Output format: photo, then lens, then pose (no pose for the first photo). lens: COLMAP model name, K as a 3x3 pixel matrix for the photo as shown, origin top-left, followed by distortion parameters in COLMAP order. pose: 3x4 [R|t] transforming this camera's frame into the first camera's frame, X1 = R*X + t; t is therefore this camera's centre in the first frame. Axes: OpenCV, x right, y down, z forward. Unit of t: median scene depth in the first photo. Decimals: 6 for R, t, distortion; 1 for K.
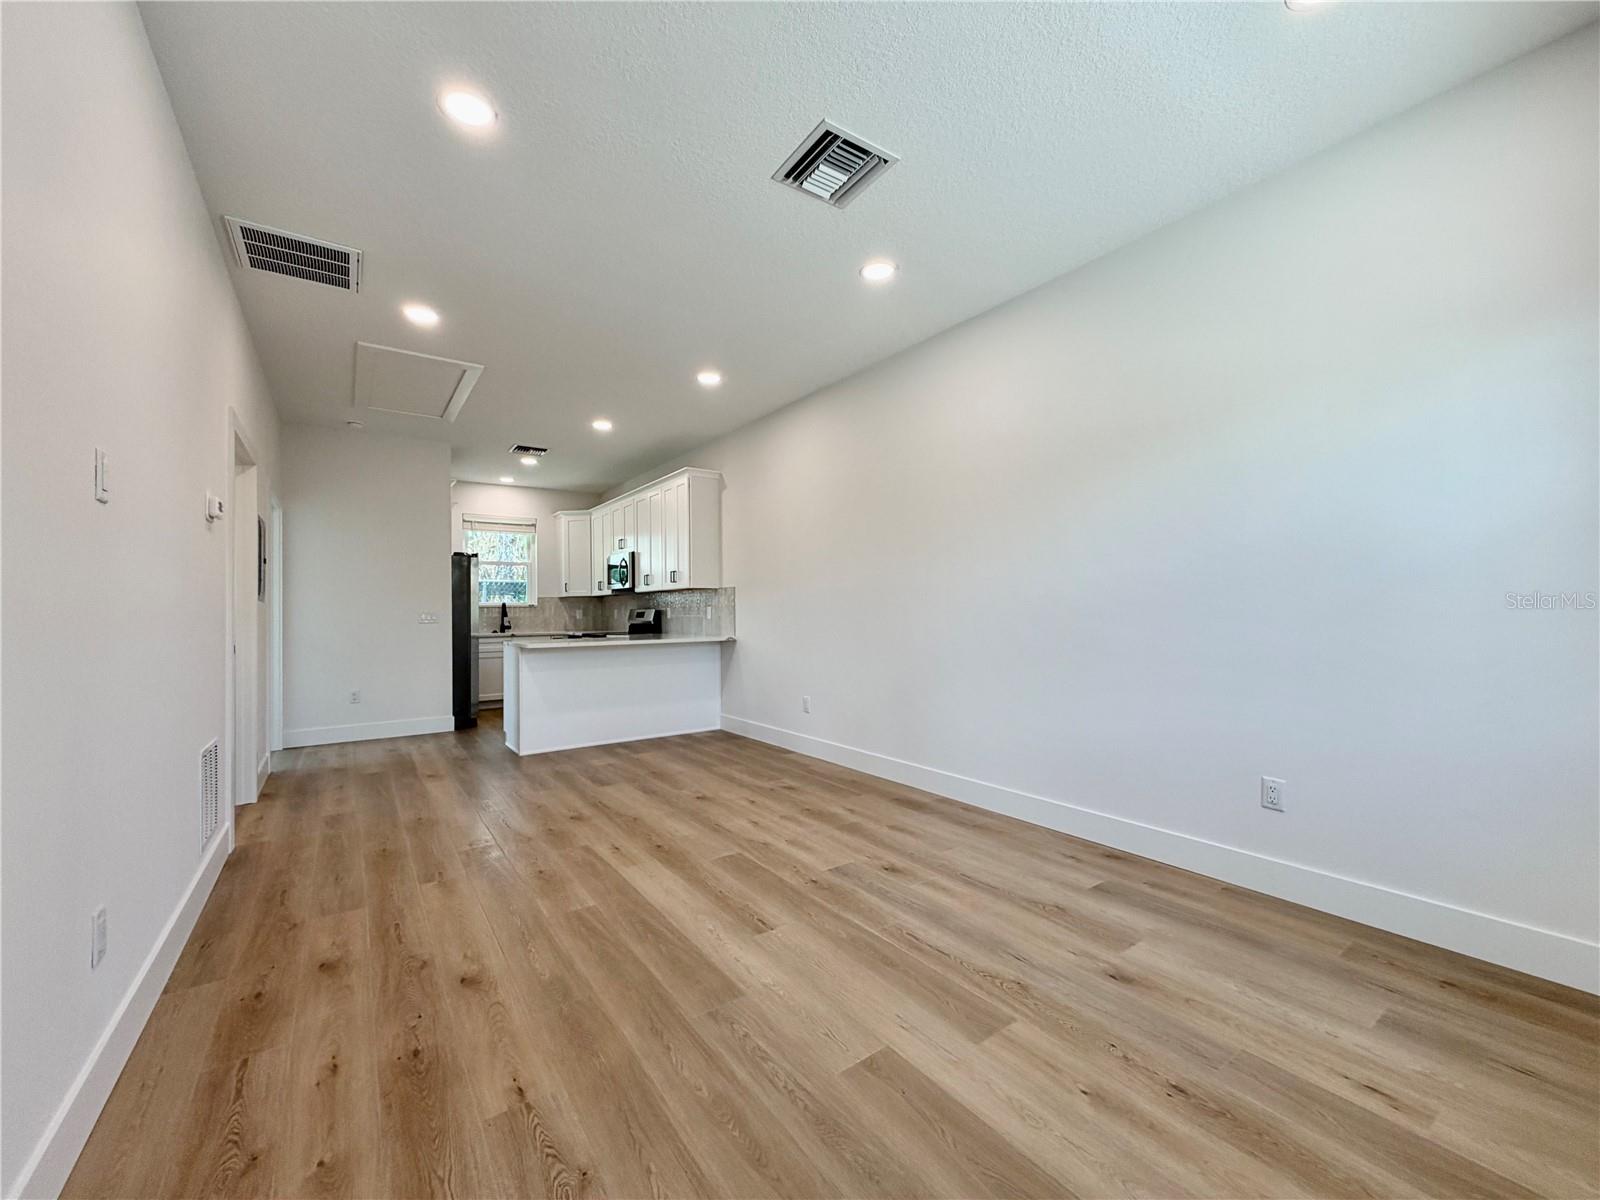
lens RADIAL K [[636.9, 0, 797.2], [0, 636.9, 603.3], [0, 0, 1]] dist [-0.000771, 0.000251]
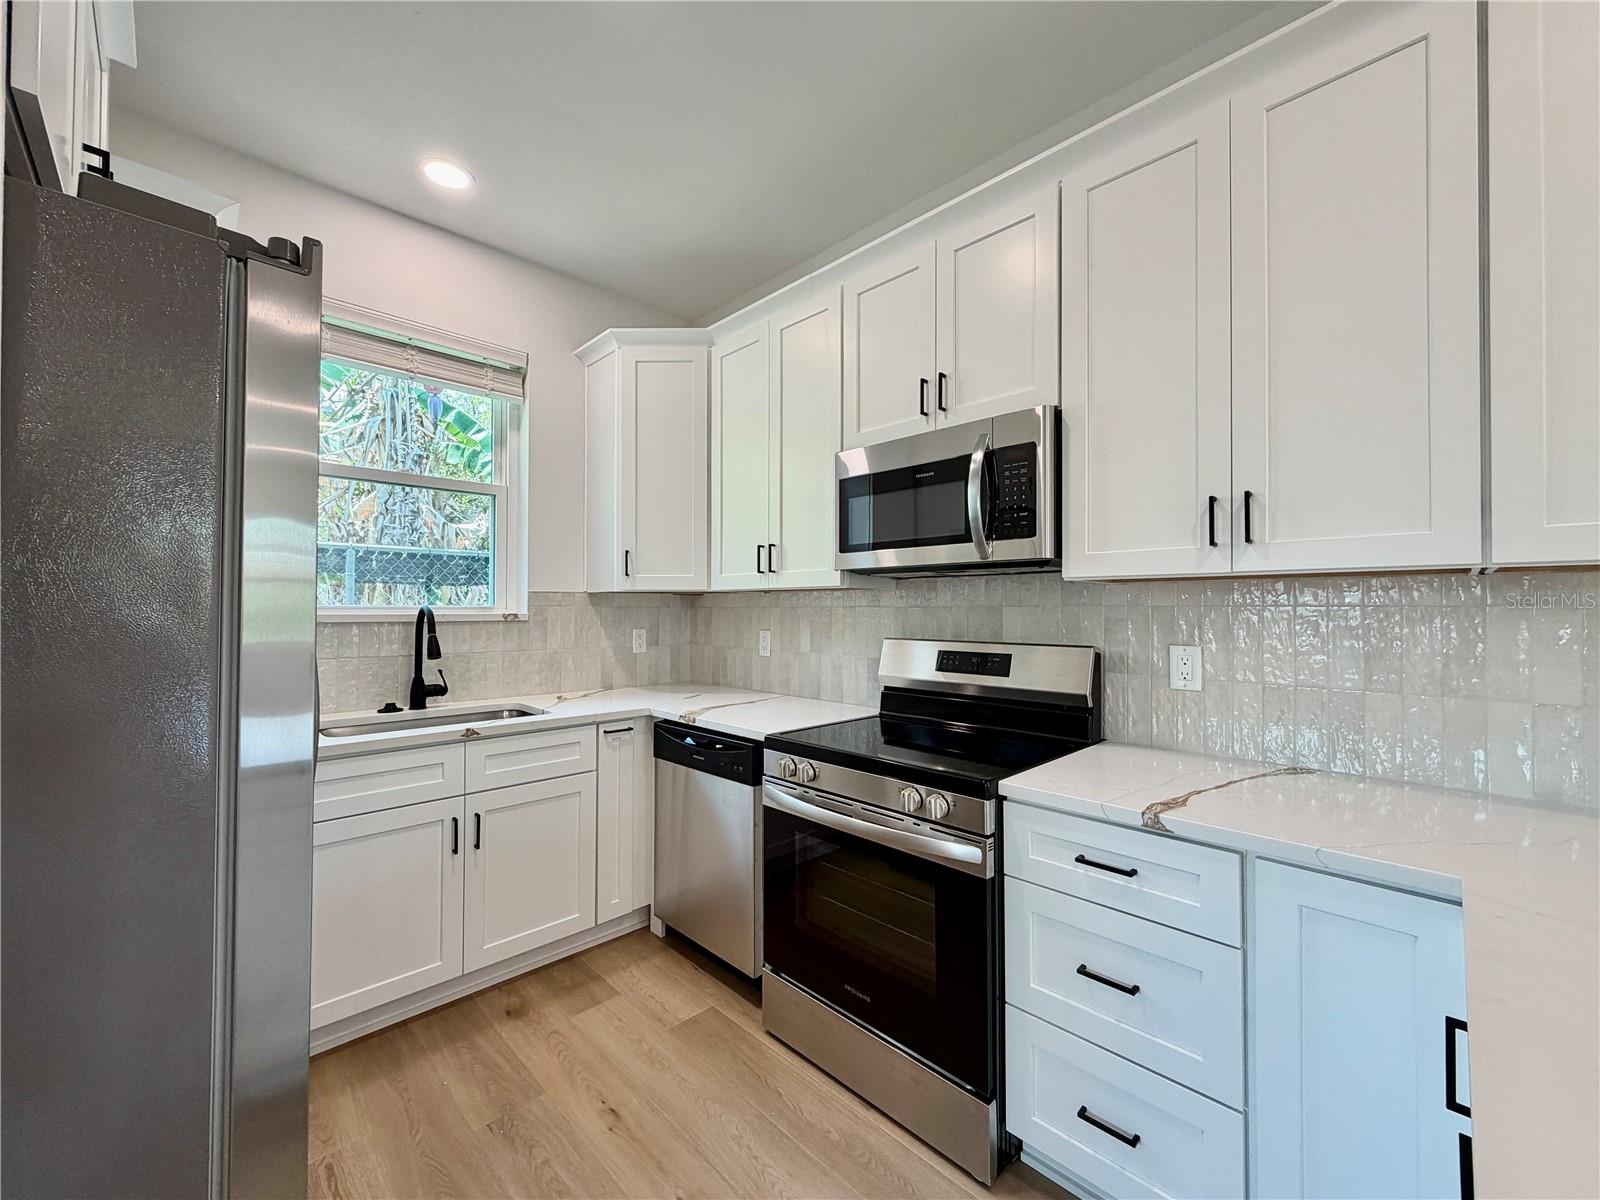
lens RADIAL K [[636.9, 0, 797.2], [0, 636.9, 603.3], [0, 0, 1]] dist [-0.000771, 0.000251]
pose [[0.986840, 0.015105, 0.160992, -0.474616], [-0.015651, 0.999875, 0.002124, -0.009044], [-0.160940, -0.004615, 0.986953, 0.957559]]
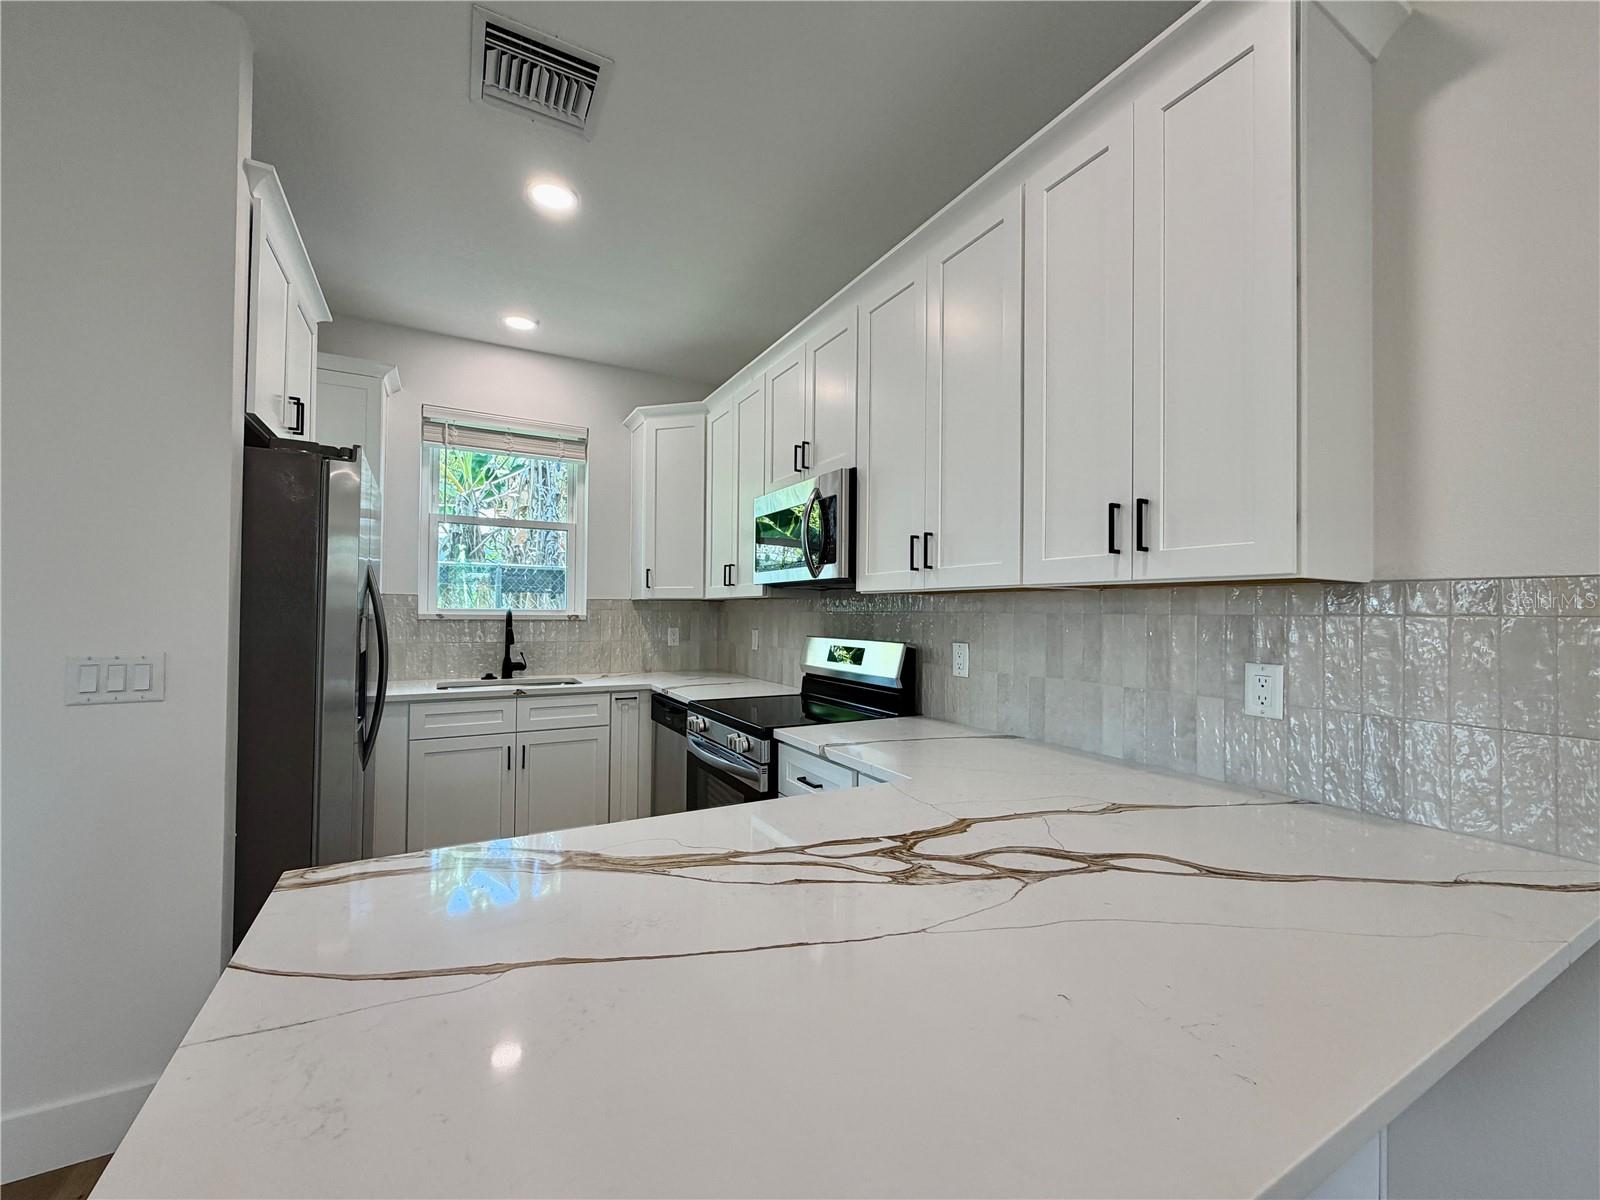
lens RADIAL K [[636.9, 0, 797.2], [0, 636.9, 603.3], [0, 0, 1]] dist [-0.000771, 0.000251]
pose [[0.993755, 0.019534, -0.109865, -0.303897], [-0.019644, 0.999807, 0.000076, -0.013675], [0.109845, 0.002083, 0.993947, 0.823540]]
